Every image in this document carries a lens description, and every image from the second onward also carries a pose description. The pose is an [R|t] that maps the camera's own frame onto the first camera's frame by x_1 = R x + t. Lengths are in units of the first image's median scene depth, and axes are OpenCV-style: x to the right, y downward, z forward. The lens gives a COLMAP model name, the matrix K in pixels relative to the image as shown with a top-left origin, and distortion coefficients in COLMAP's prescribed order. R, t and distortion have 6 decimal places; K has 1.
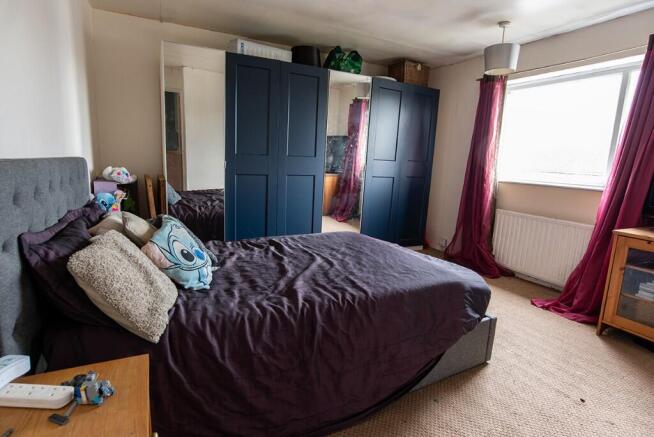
lens RADIAL K [[356.0, 0, 327.3], [0, 356.0, 220.1], [0, 0, 1]] dist [0.001194, 0.001763]
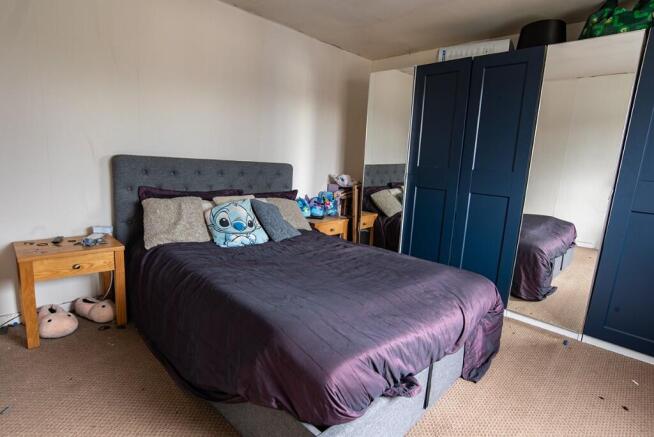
lens RADIAL K [[356.0, 0, 327.3], [0, 356.0, 217.1], [0, 0, 1]] dist [0.001194, 0.001763]
pose [[0.282649, 0.135037, -0.949671, 0.631130], [-0.210221, 0.974693, 0.076028, -0.071187], [0.935904, 0.178152, 0.303884, 0.497029]]
